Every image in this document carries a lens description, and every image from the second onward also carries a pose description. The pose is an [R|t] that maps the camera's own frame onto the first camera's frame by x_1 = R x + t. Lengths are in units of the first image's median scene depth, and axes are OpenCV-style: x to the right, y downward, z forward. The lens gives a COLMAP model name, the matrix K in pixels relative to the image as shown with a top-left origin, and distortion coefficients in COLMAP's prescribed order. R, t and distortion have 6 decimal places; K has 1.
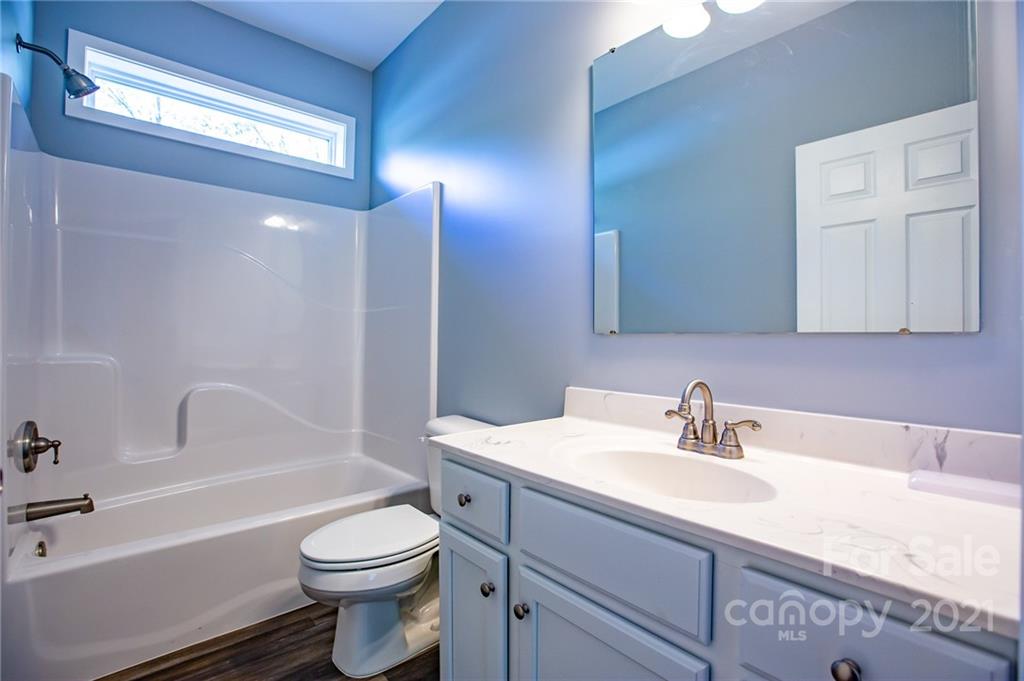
lens RADIAL K [[466.7, 0, 513.6], [0, 466.7, 335.5], [0, 0, 1]] dist [-0.050041, 0.016234]
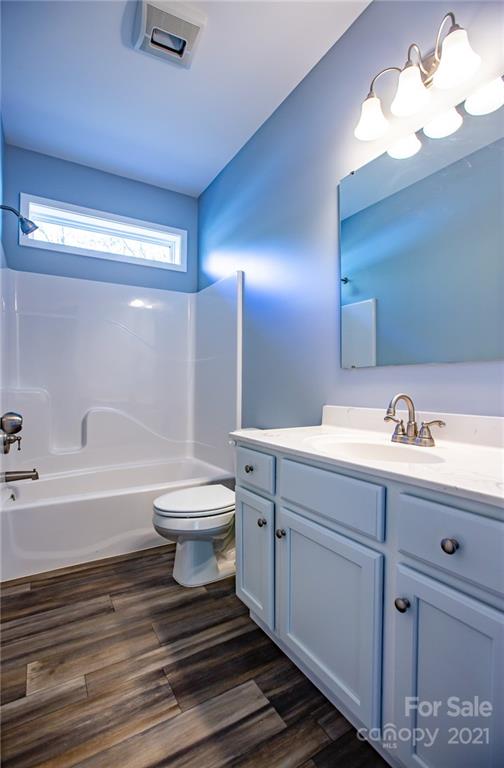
lens RADIAL K [[350.0, 0, 242.2], [0, 350.0, 389.9], [0, 0, 1]] dist [-0.050041, 0.016234]
pose [[0.982574, -0.001985, -0.185861, 0.063181], [0.005096, 0.999855, 0.016263, 0.039947], [0.185802, -0.016926, 0.982441, -0.125557]]
